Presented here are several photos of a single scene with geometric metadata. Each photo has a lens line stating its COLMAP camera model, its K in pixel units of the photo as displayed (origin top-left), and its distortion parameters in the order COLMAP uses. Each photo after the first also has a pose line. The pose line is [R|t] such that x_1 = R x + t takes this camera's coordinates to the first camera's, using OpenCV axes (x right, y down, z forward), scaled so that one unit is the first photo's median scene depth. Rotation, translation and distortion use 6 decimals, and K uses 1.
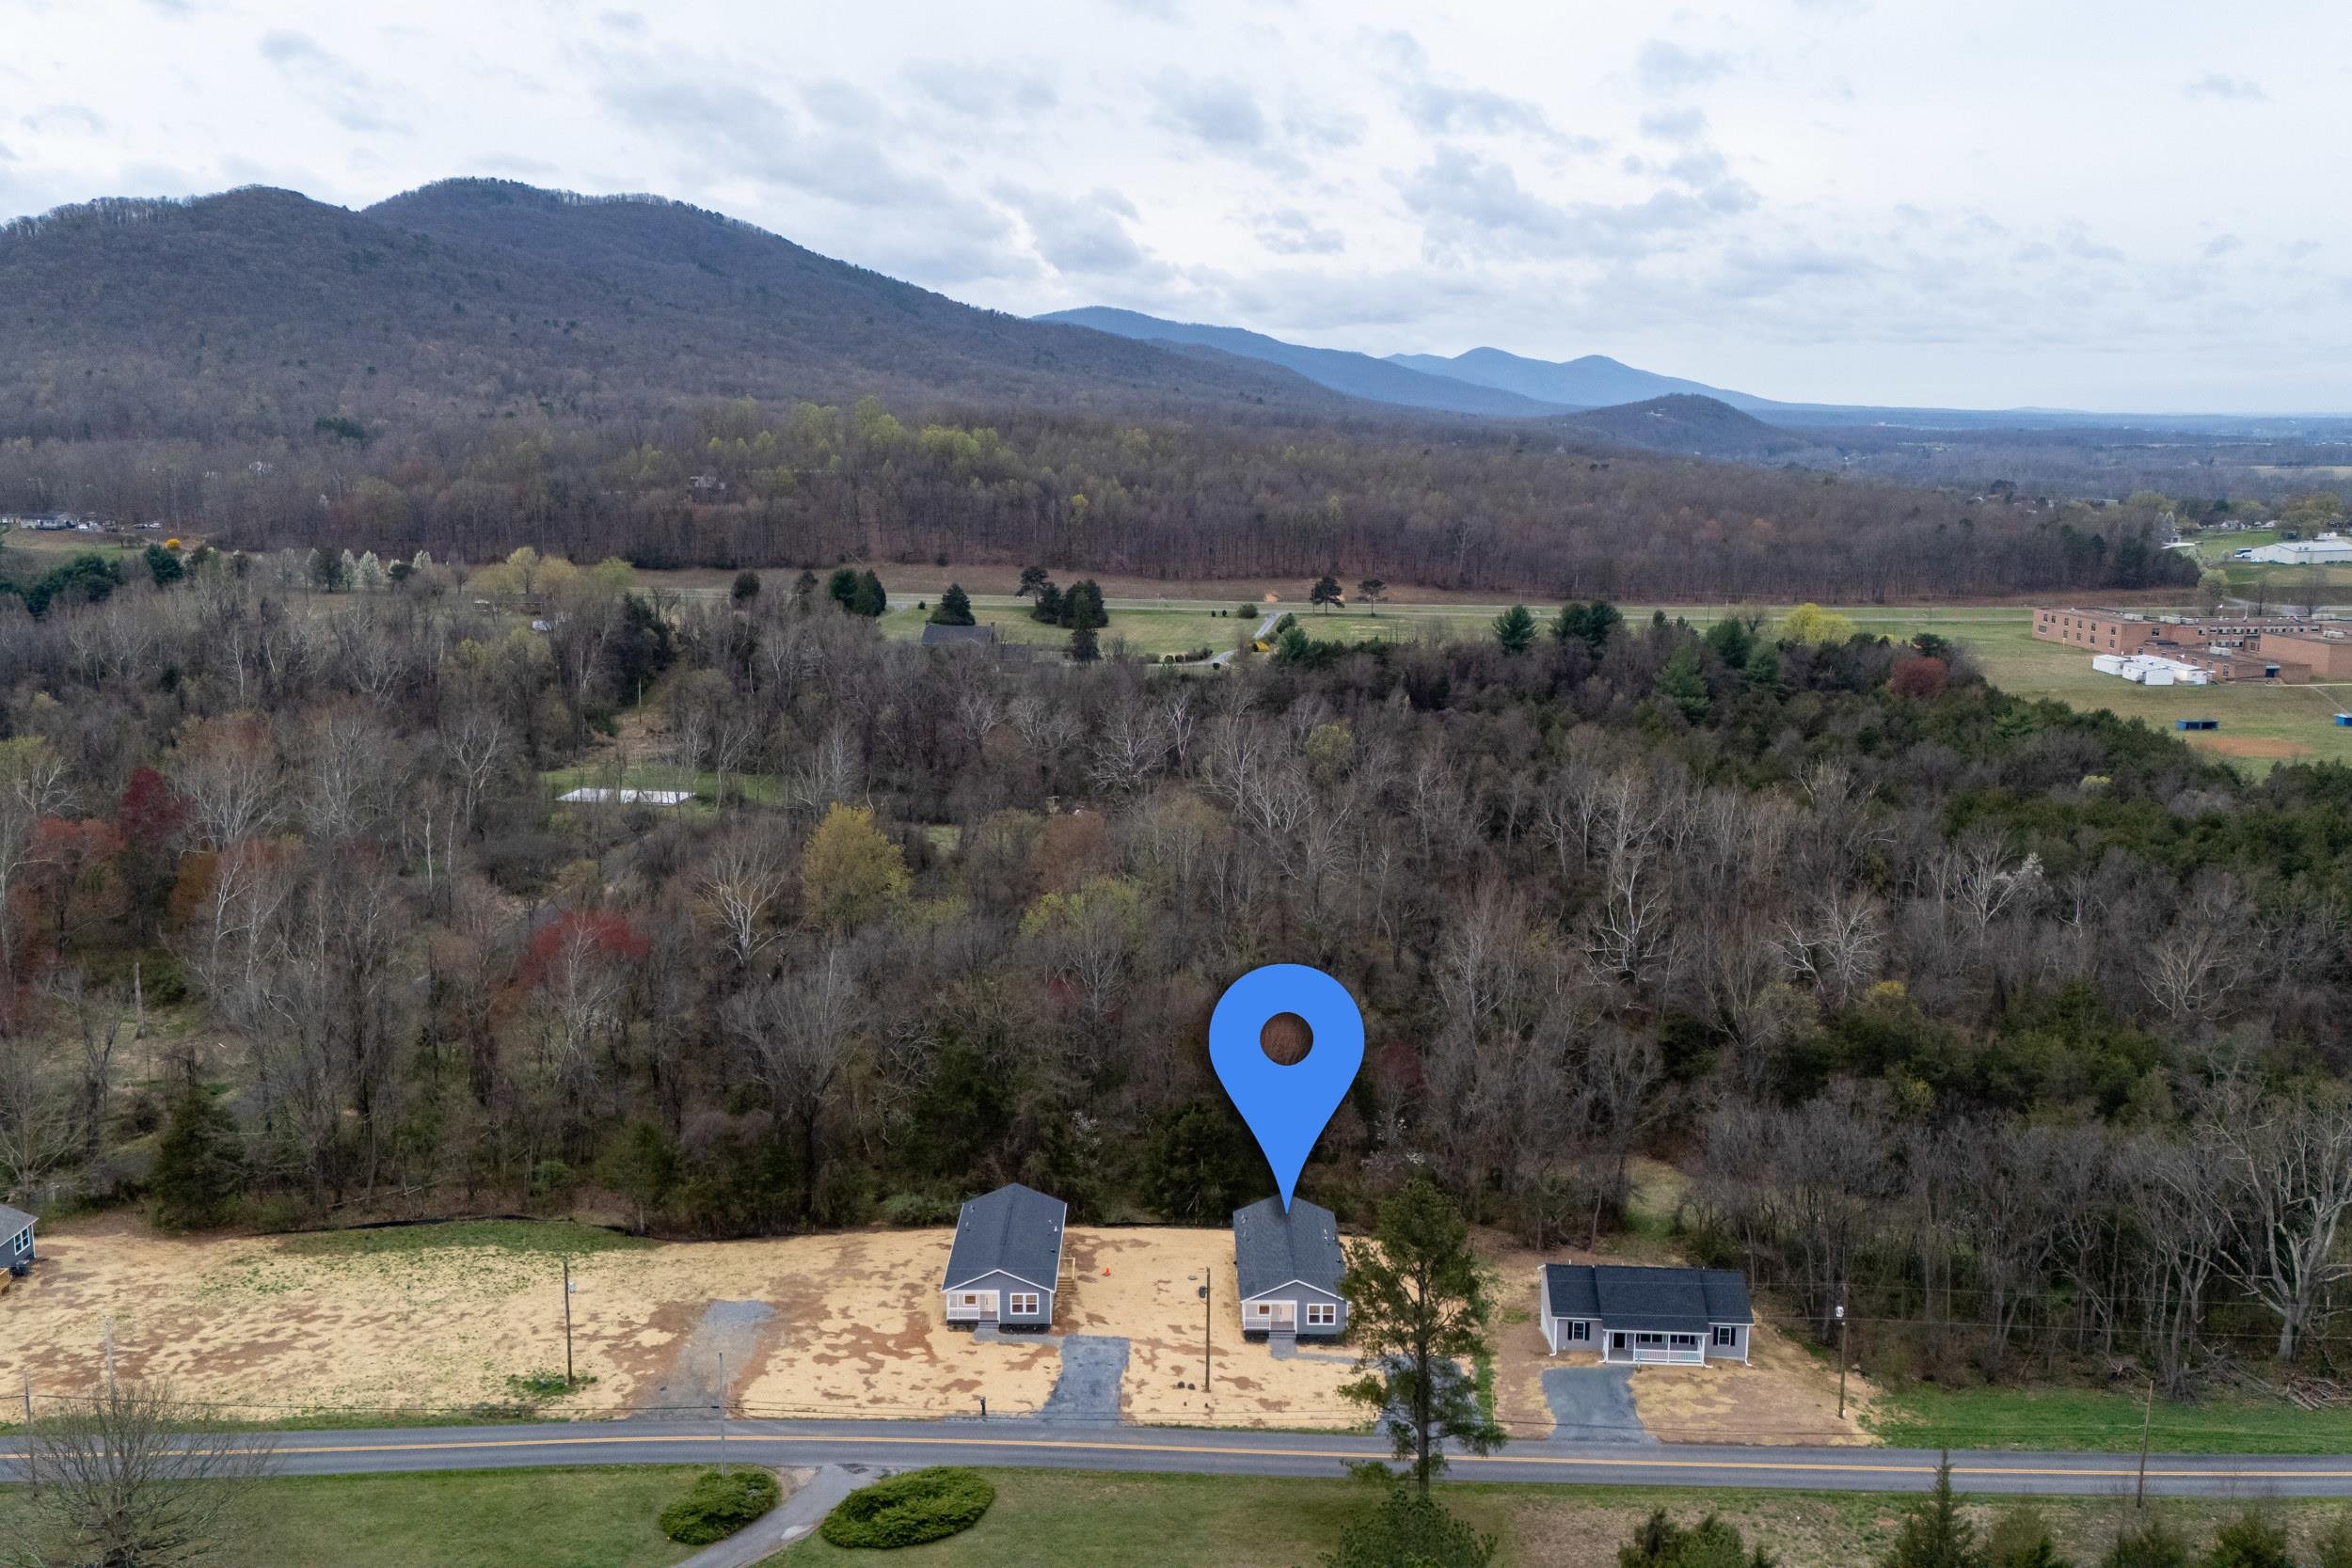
lens RADIAL K [[2027.0, 0, 1177.3], [0, 2027.0, 890.4], [0, 0, 1]] dist [0.083636, -0.062398]
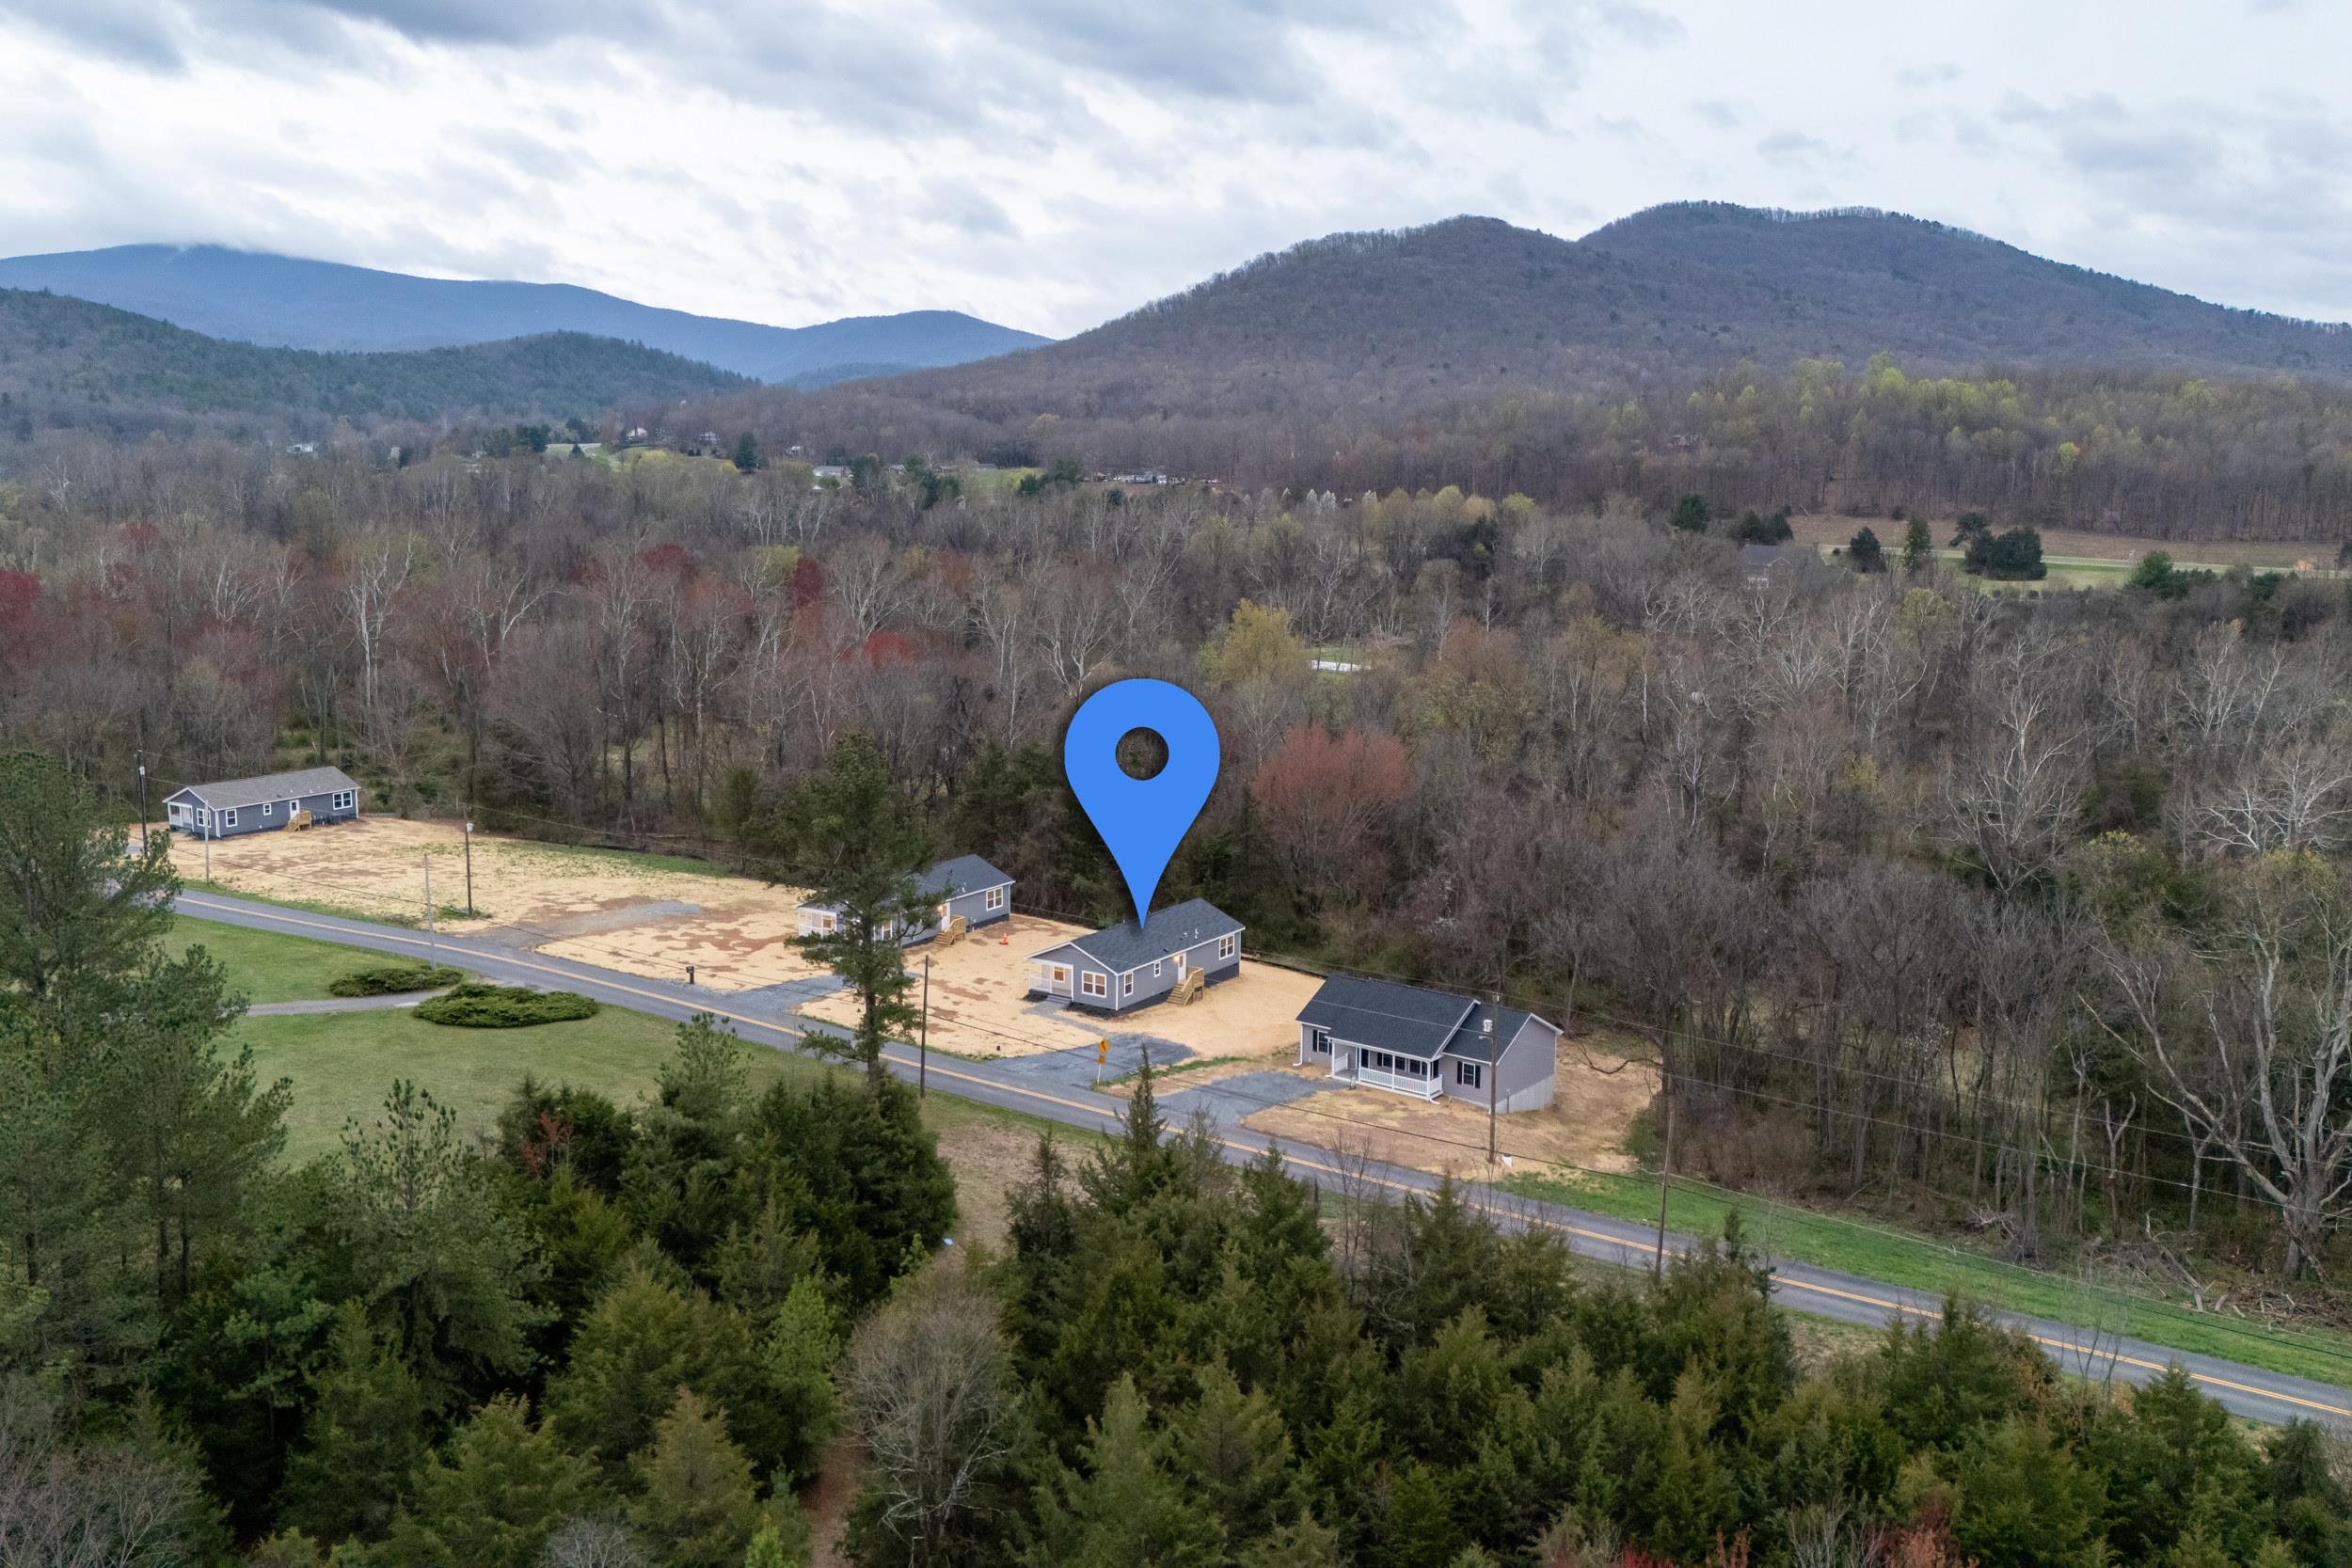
lens RADIAL K [[2027.0, 0, 1137.0], [0, 2027.0, 841.8], [0, 0, 1]] dist [0.083636, -0.062398]
pose [[0.837403, 0.114308, -0.534499, 0.597379], [-0.132211, 0.991210, 0.004846, 0.141372], [0.530355, 0.066609, 0.845155, 0.228616]]
